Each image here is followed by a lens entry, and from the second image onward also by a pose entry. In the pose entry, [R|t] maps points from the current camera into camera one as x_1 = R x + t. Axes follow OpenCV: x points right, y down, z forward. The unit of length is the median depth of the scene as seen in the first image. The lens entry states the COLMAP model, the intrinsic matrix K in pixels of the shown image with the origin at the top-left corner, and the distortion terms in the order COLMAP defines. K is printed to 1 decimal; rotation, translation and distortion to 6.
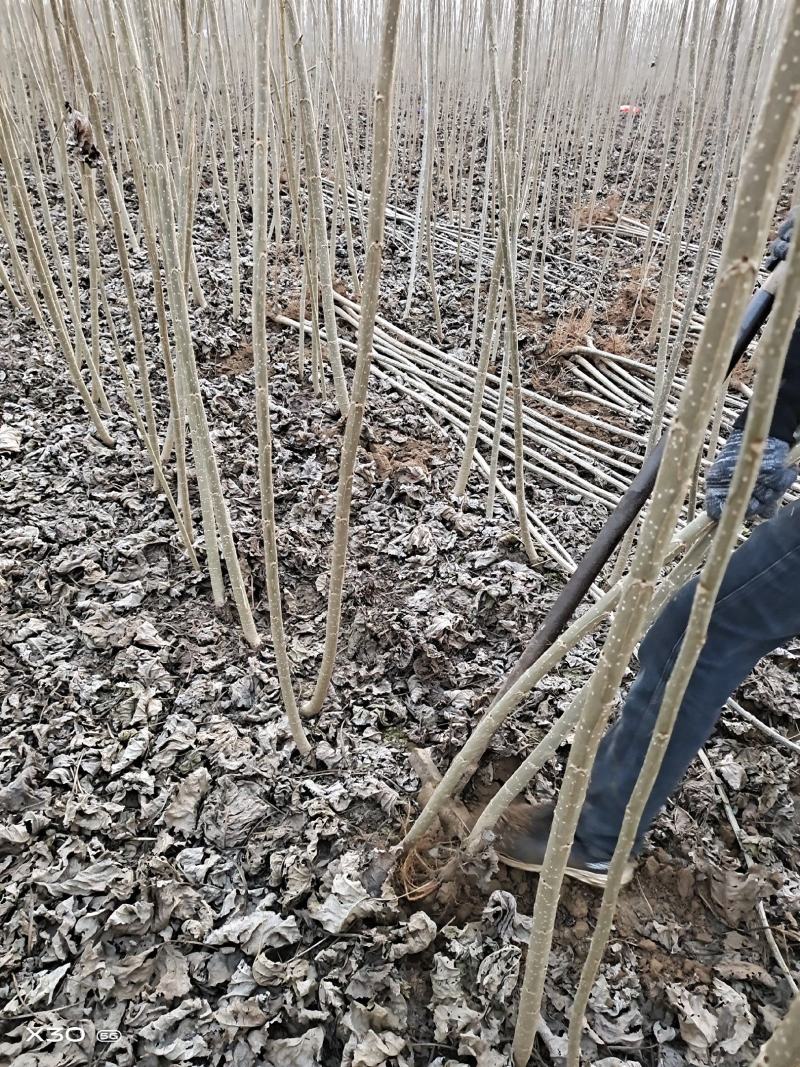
lens RADIAL K [[834.7, 0, 400.0], [0, 834.7, 533.5], [0, 0, 1]] dist [0.083357, -0.079437]
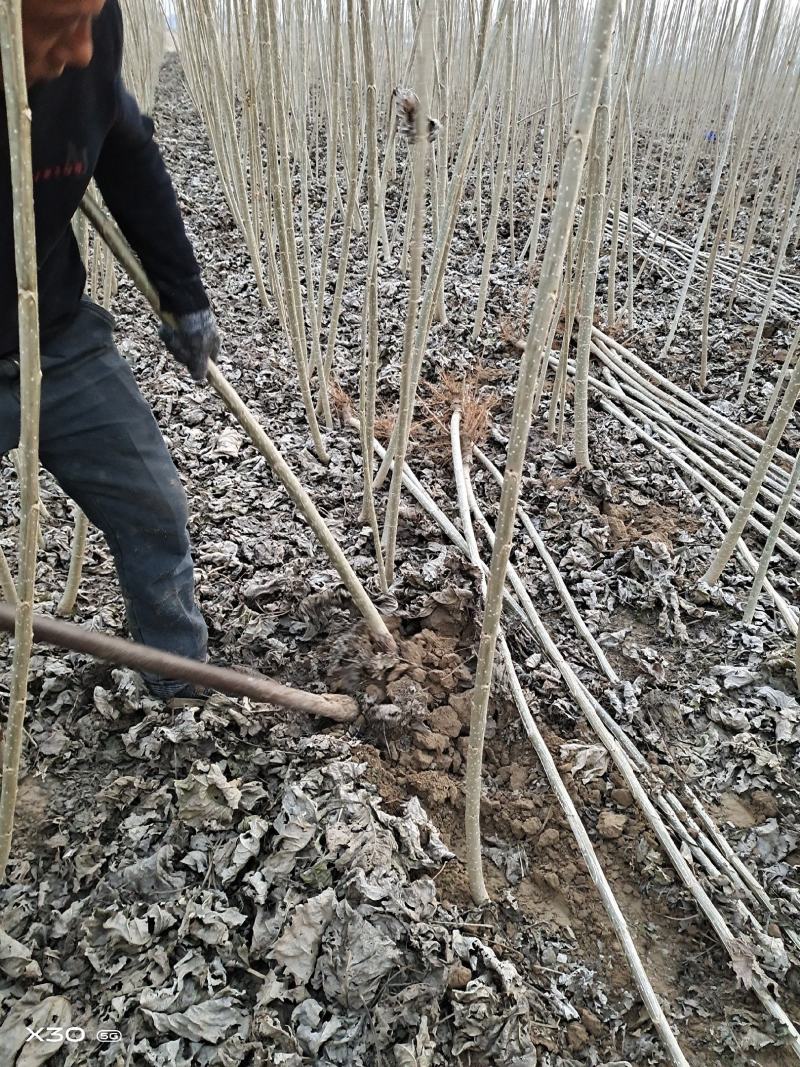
lens RADIAL K [[834.7, 0, 400.0], [0, 834.7, 533.5], [0, 0, 1]] dist [0.083357, -0.079437]
pose [[0.959357, 0.160652, -0.232003, -0.034908], [-0.164545, 0.986366, 0.002602, -0.046221], [0.229258, 0.035679, 0.972712, 0.117732]]
